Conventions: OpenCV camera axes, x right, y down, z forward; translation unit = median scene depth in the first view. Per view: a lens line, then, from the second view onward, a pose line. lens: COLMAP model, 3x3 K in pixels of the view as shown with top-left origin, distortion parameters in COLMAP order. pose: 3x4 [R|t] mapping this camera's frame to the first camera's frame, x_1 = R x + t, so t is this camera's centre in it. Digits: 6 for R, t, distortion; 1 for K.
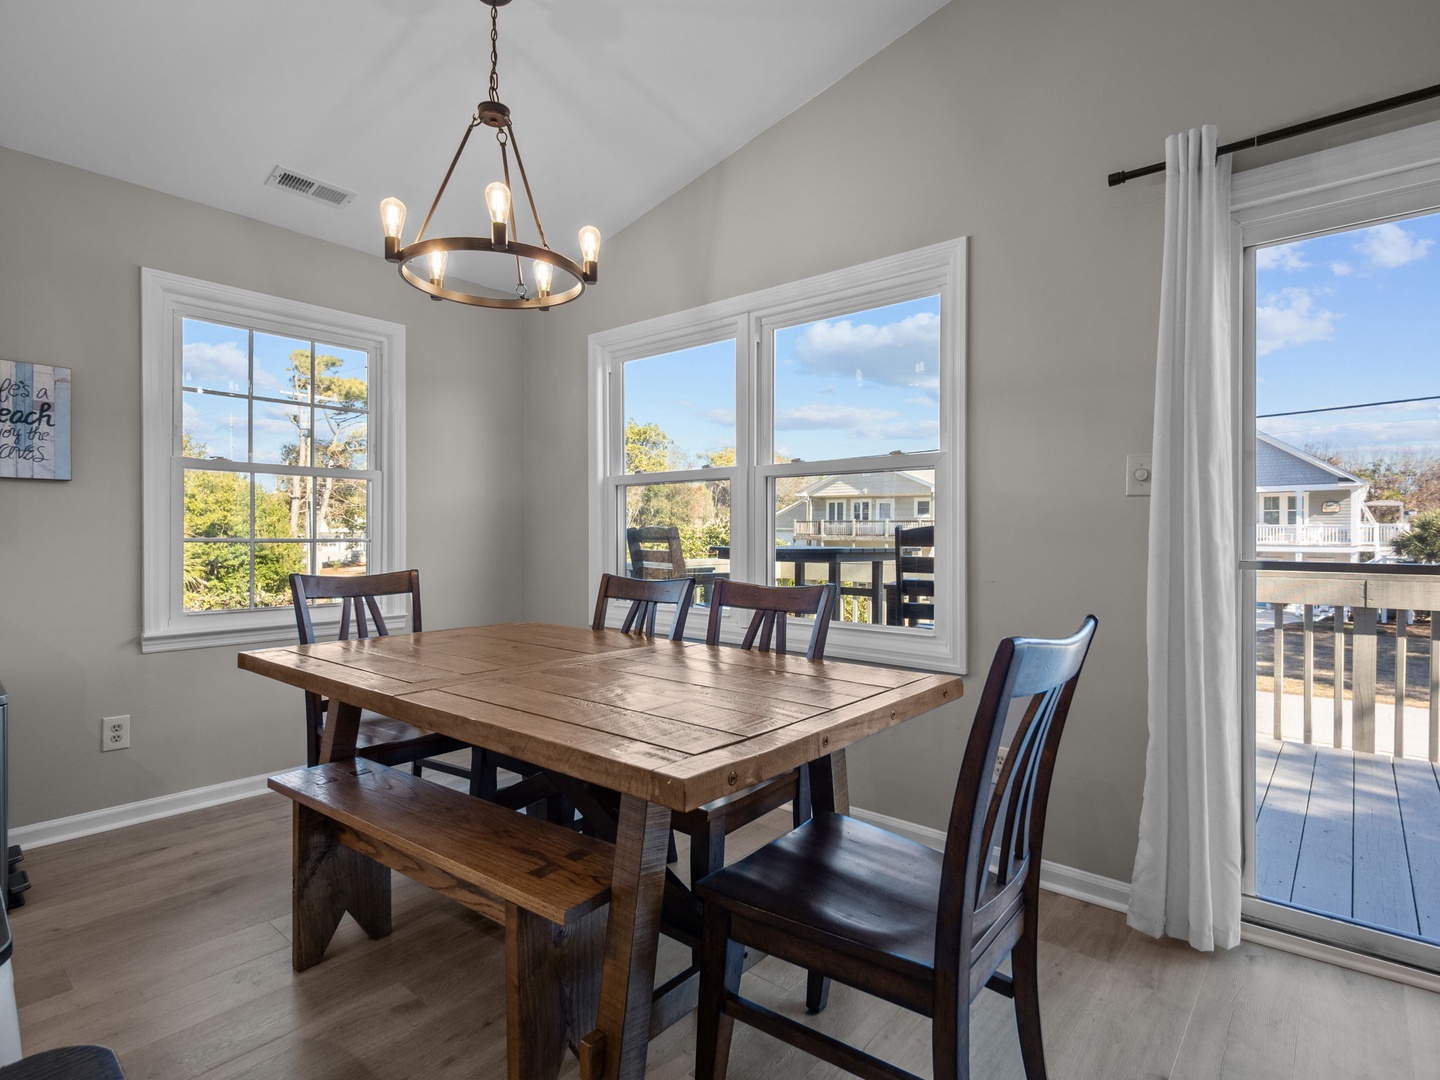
lens RADIAL K [[736.5, 0, 720.0], [0, 736.5, 540.0], [0, 0, 1]] dist [0.002206, -0.000143]
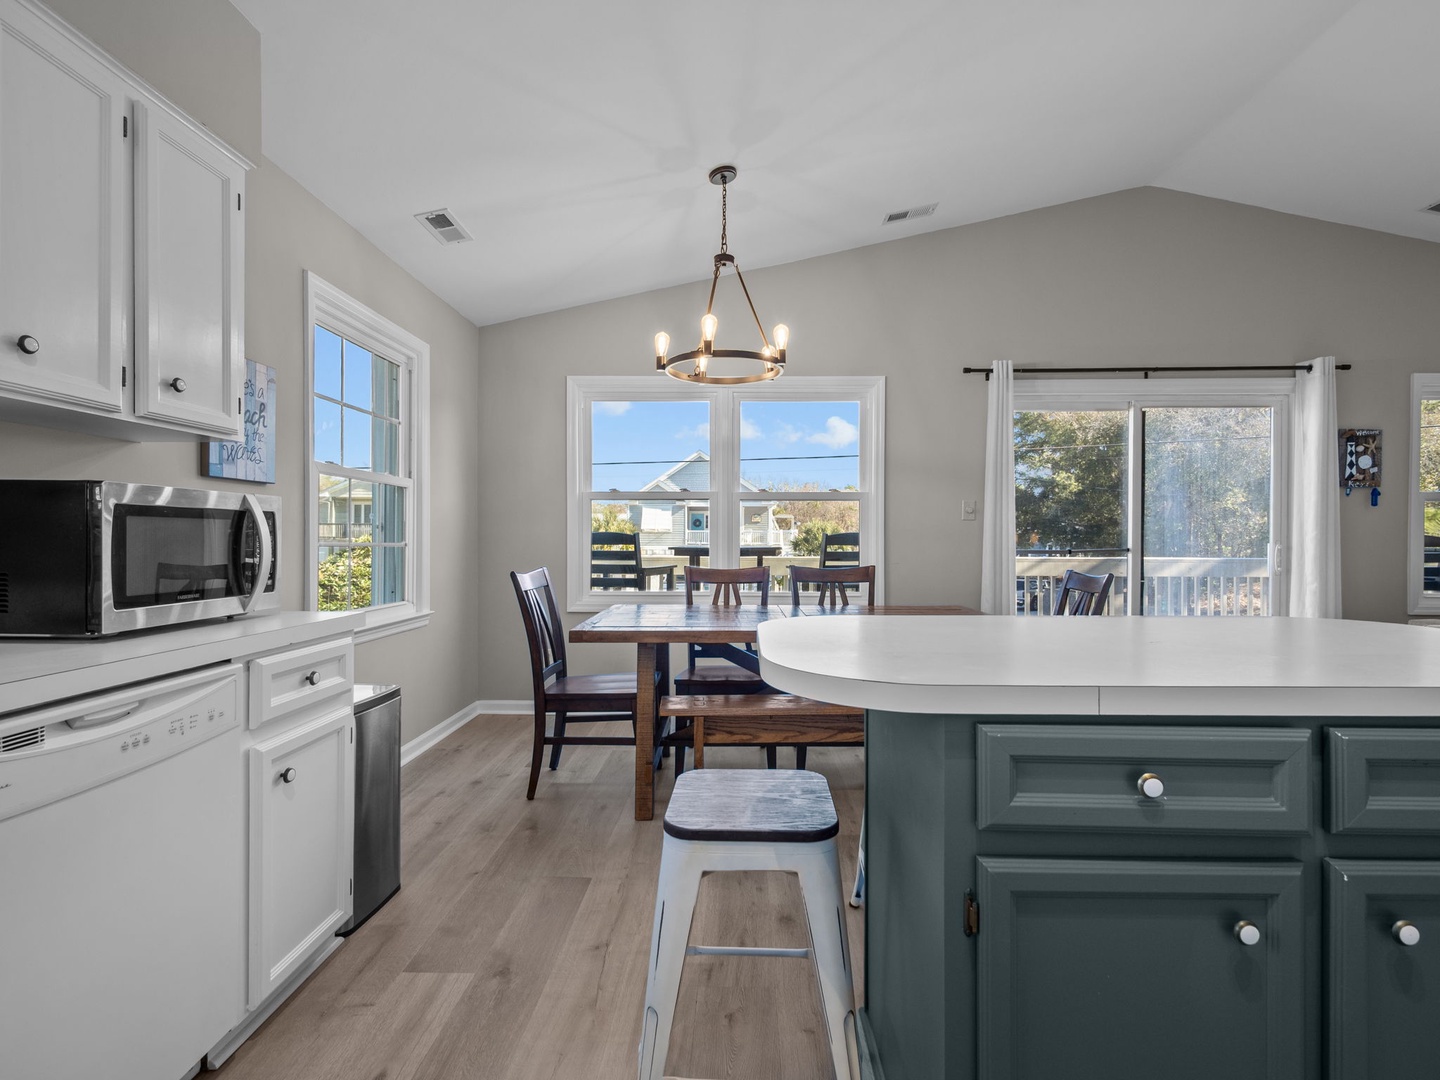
lens RADIAL K [[694.9, 0, 726.3], [0, 694.9, 542.3], [0, 0, 1]] dist [-0.000606, 0.001290]
pose [[0.776895, -0.004192, 0.629617, -0.934717], [0.004687, 0.999989, 0.000875, -0.000884], [-0.629613, 0.002271, 0.776905, -0.085300]]
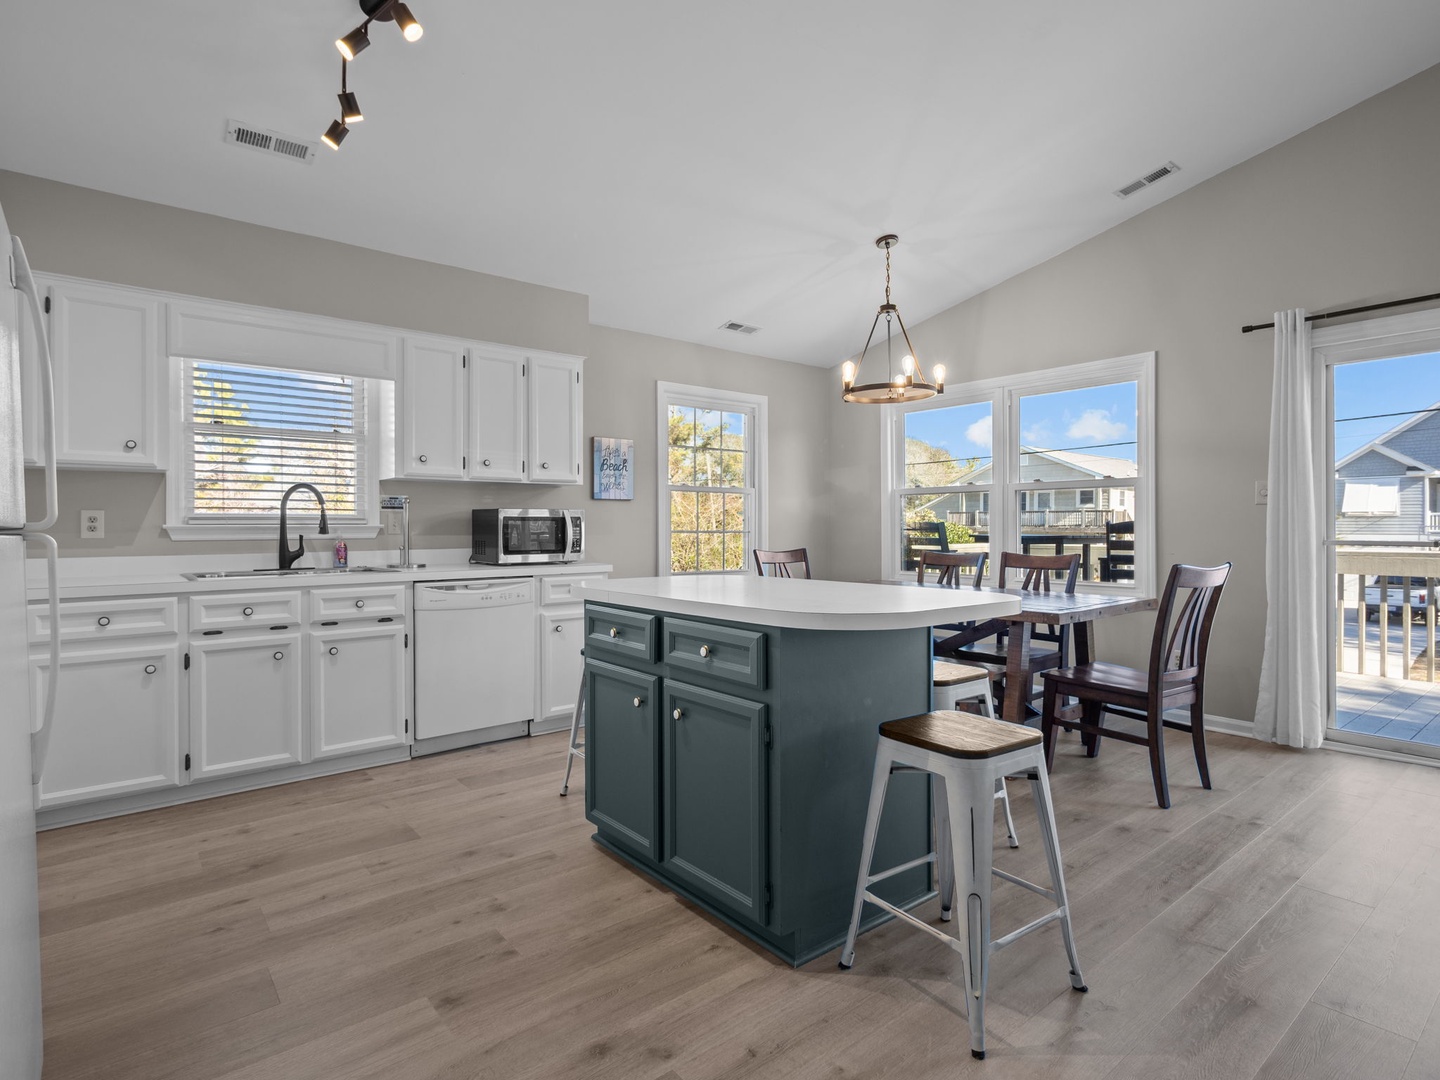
lens RADIAL K [[741.0, 0, 720.9], [0, 741.0, 532.5], [0, 0, 1]] dist [-0.004263, -0.000429]
pose [[0.982682, -0.003367, -0.185271, -0.294238], [0.003503, 0.999994, 0.000408, 0.002513], [0.185269, -0.001050, 0.982687, -0.758372]]
